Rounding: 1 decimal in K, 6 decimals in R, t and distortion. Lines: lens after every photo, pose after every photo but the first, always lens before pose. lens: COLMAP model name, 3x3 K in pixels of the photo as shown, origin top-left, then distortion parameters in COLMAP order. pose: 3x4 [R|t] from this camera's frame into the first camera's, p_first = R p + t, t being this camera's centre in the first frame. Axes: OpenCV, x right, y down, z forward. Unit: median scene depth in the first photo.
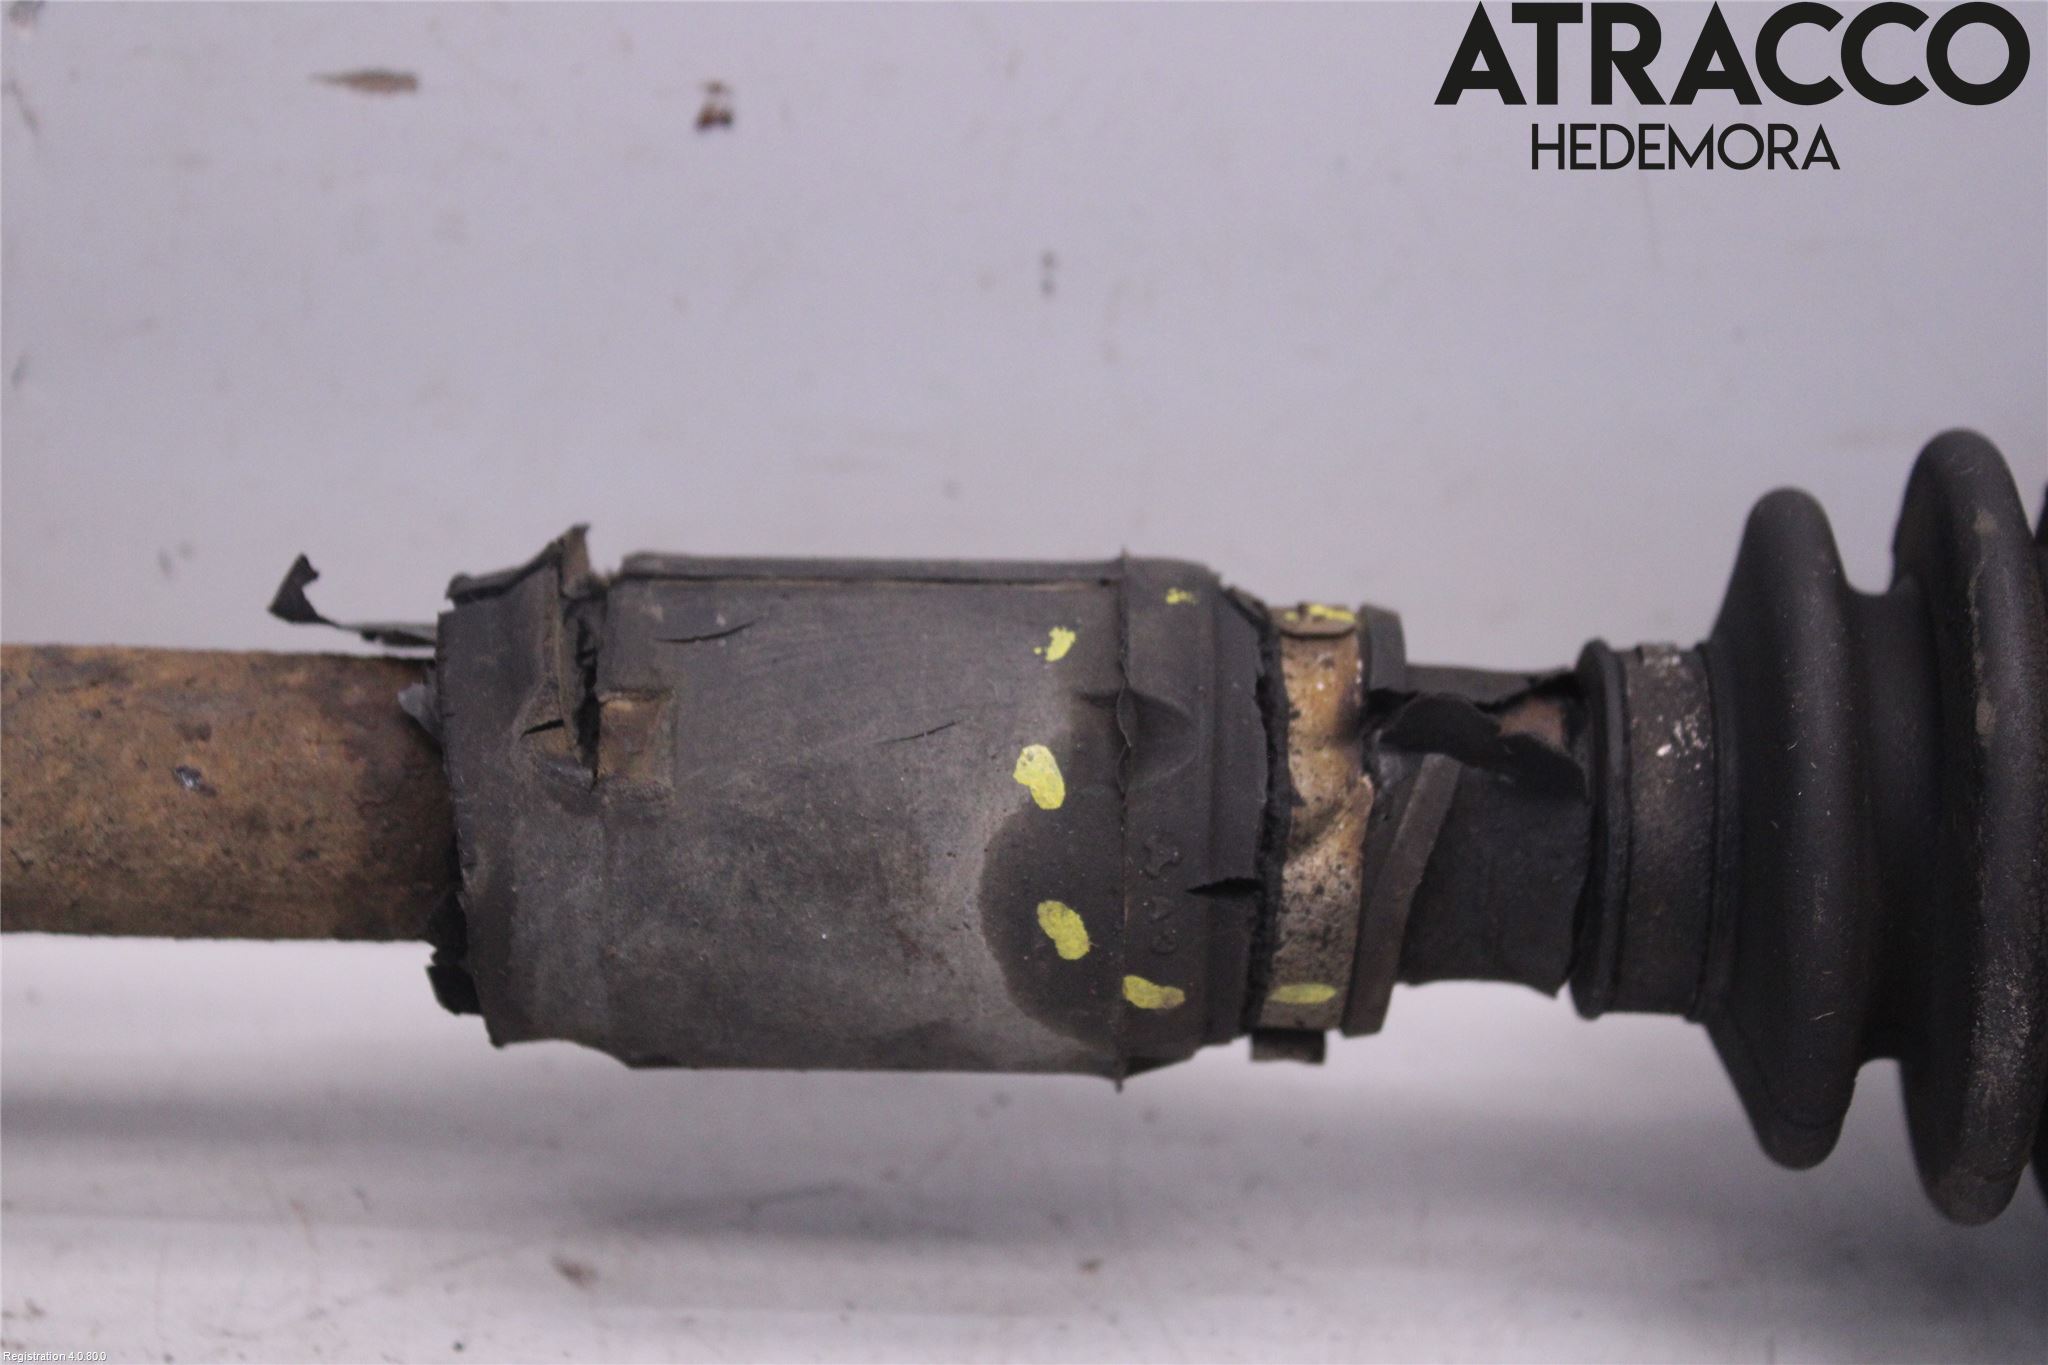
lens RADIAL K [[4424.0, 0, 1017.1], [0, 4424.0, 682.4], [0, 0, 1]] dist [0.105515, 0.000000]
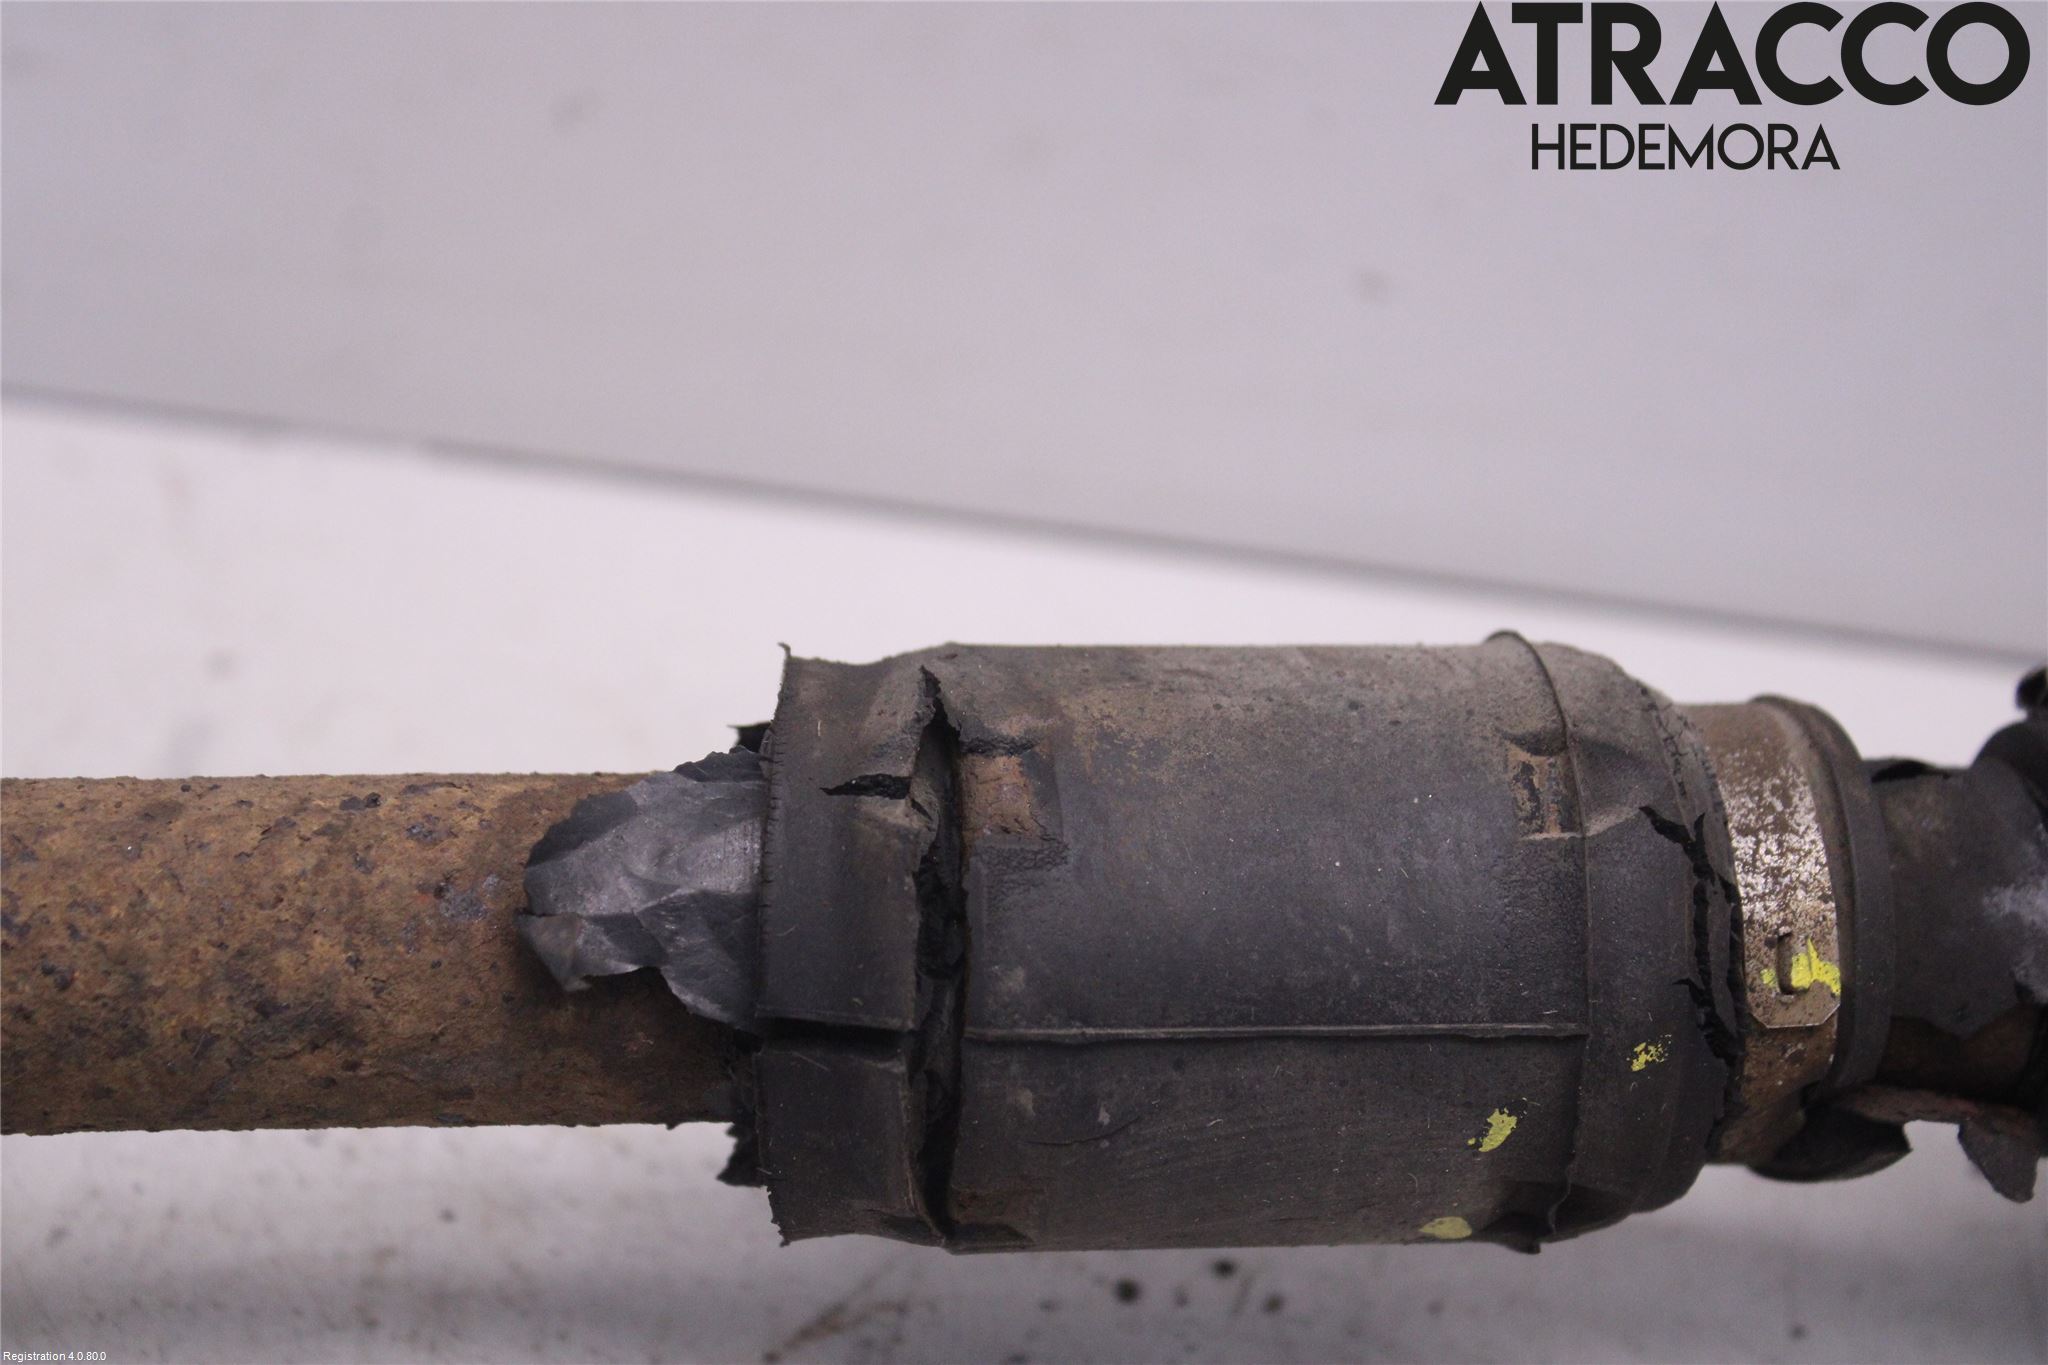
lens RADIAL K [[4424.0, 0, 1025.0], [0, 4424.0, 682.2], [0, 0, 1]] dist [0.105515, 0.000000]
pose [[0.990021, -0.036801, 0.136027, -0.197138], [-0.128732, 0.156478, 0.979256, -0.862988], [-0.057323, -0.986996, 0.150180, 0.983482]]
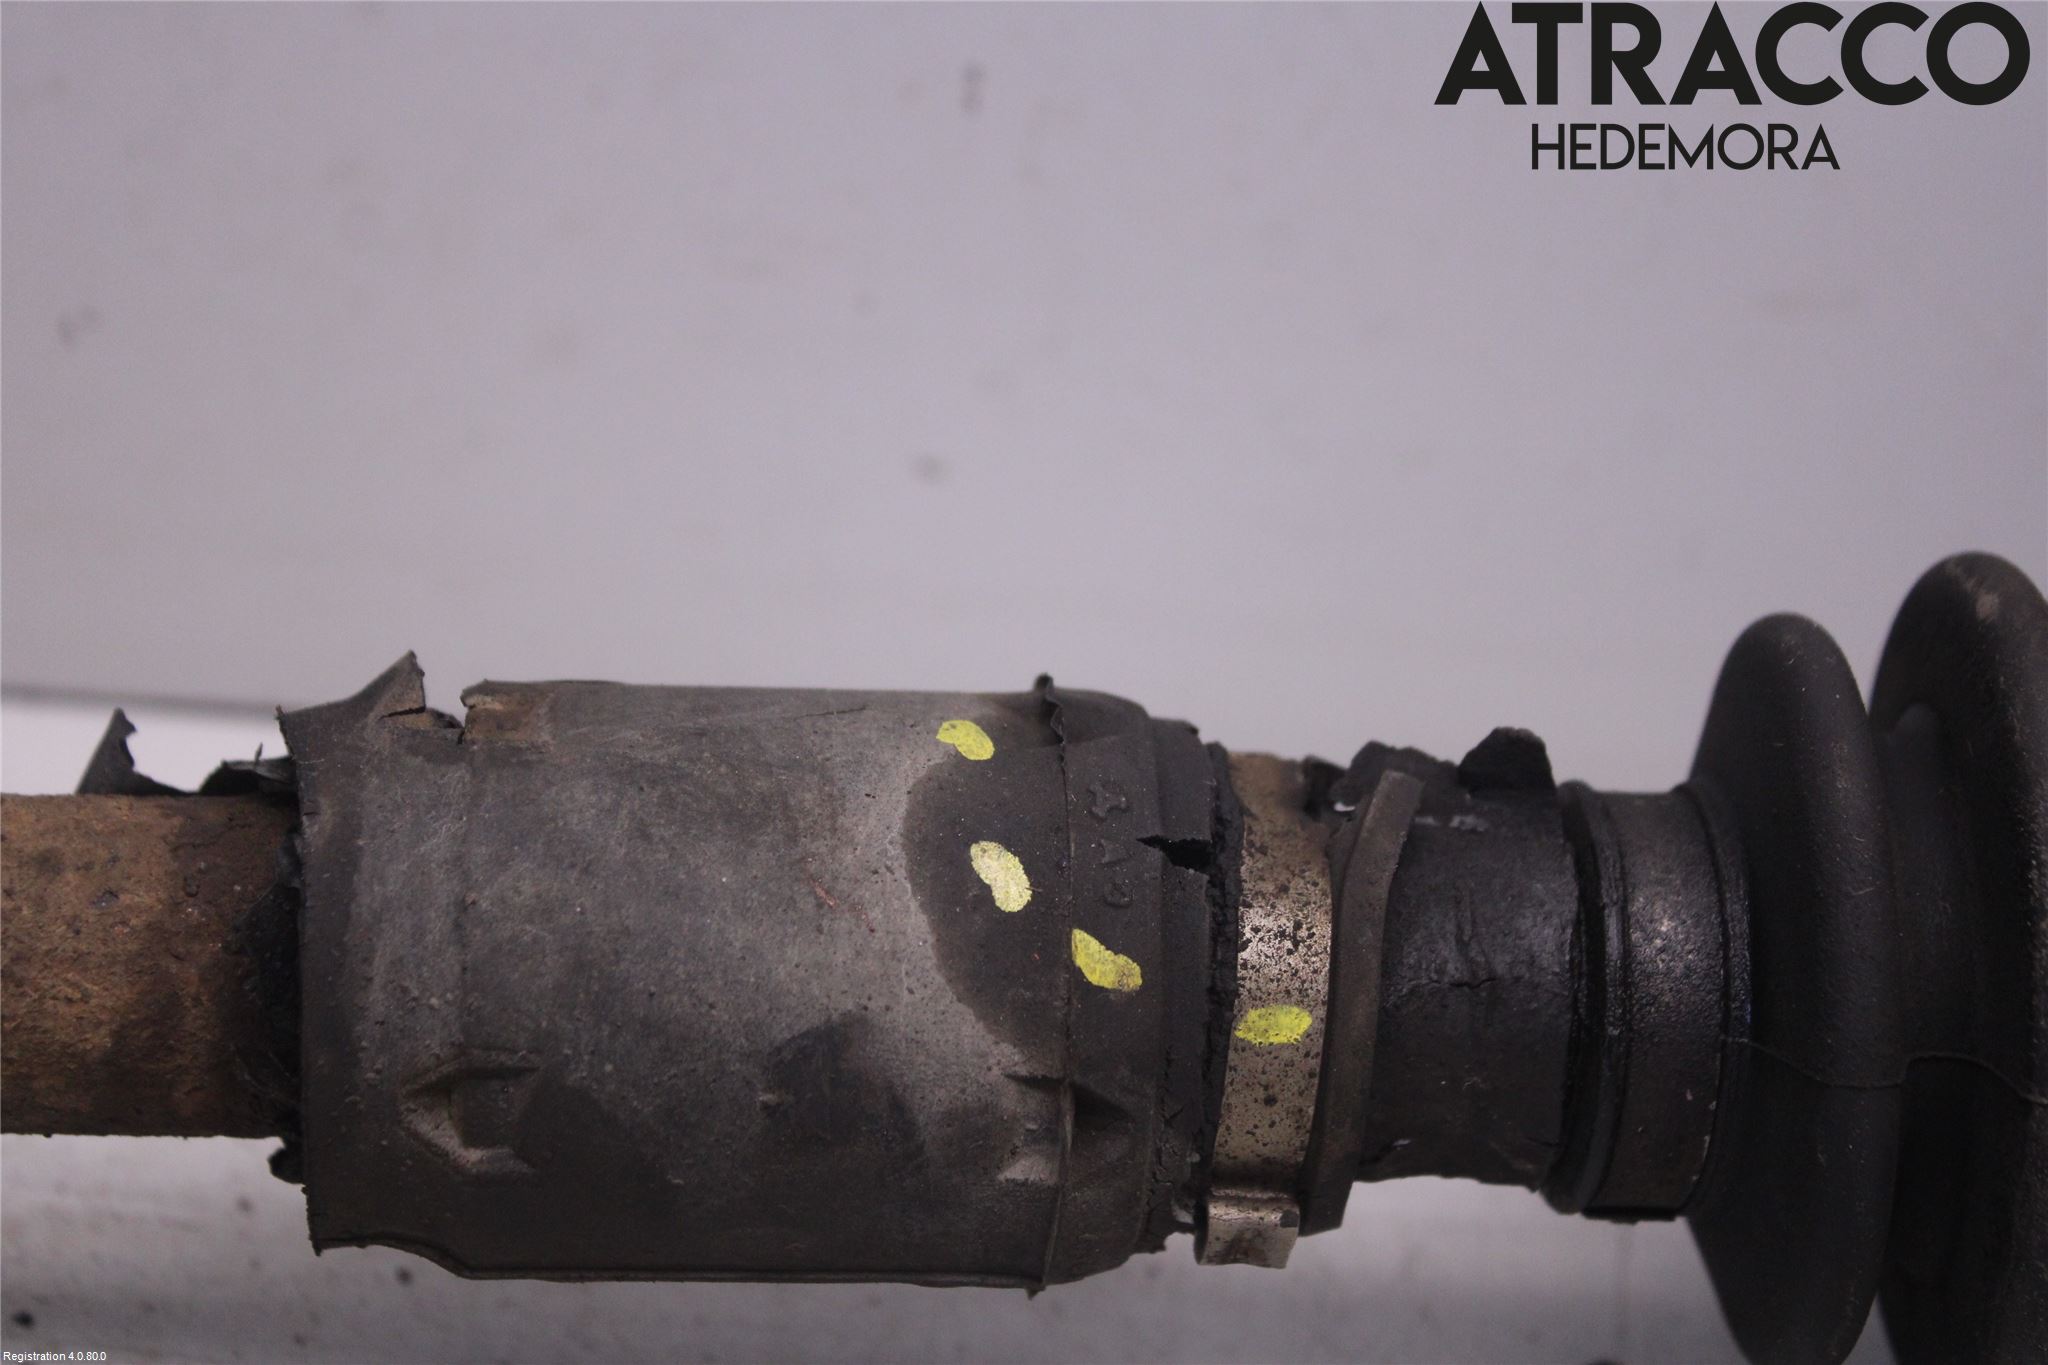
lens RADIAL K [[4424.0, 0, 1030.1], [0, 4424.0, 684.2], [0, 0, 1]] dist [0.105515, 0.000000]
pose [[0.993734, 0.024562, 0.109038, -0.078761], [0.067477, 0.645877, -0.760453, 0.687681], [-0.089103, 0.763046, 0.640173, 0.412613]]
